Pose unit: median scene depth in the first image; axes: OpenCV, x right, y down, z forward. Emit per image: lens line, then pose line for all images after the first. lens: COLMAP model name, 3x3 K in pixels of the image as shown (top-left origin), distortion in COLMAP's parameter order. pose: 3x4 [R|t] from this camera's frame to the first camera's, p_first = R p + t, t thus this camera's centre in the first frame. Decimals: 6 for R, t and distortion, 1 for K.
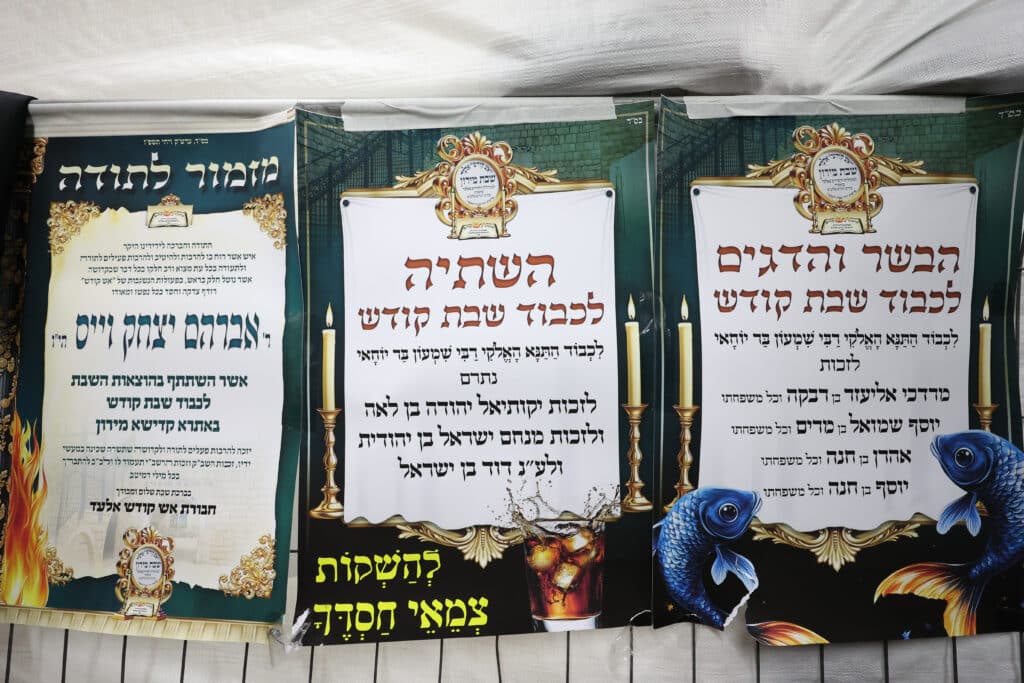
lens RADIAL K [[434.0, 0, 512.0], [0, 434.0, 341.5], [0, 0, 1]] dist [-0.000221, -0.000248]
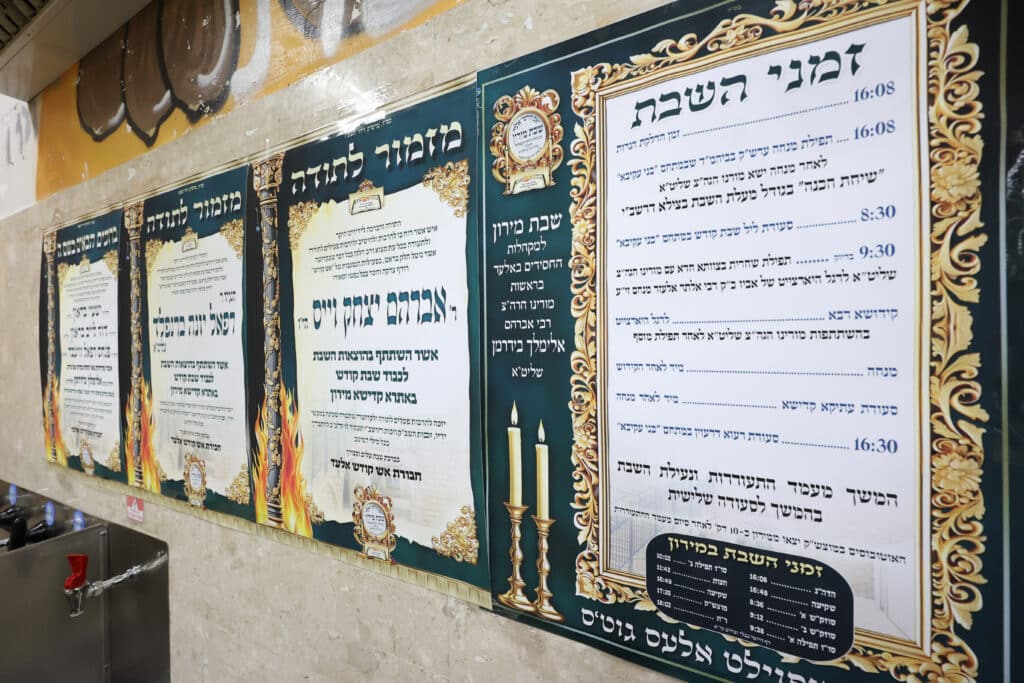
lens RADIAL K [[434.0, 0, 512.0], [0, 434.0, 341.5], [0, 0, 1]] dist [-0.000221, -0.000248]
pose [[0.864206, -0.021159, -0.502693, 0.045275], [0.062092, 0.995963, 0.064824, 0.006749], [0.499292, -0.087234, 0.862031, 0.237547]]
